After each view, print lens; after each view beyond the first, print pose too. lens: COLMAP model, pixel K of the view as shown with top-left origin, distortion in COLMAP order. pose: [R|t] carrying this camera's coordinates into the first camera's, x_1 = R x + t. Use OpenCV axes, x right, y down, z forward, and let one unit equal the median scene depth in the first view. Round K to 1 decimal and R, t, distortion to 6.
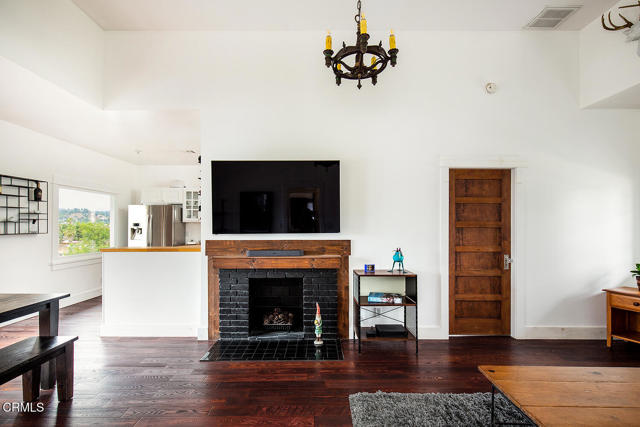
lens RADIAL K [[312.0, 0, 320.8], [0, 312.0, 223.9], [0, 0, 1]] dist [0.000942, 0.000262]
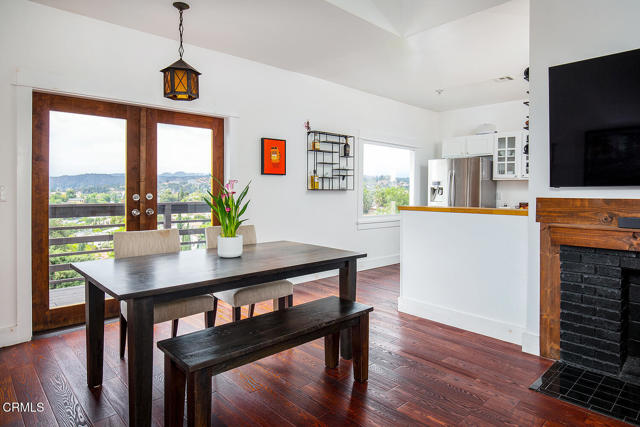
lens RADIAL K [[384.6, 0, 321.0], [0, 384.6, 195.7], [0, 0, 1]] dist [-0.002460, -0.000136]
pose [[0.680194, 0.011893, -0.732936, -0.096498], [-0.003239, 0.999907, 0.013219, 0.039840], [0.733025, -0.006618, 0.680169, 0.151761]]
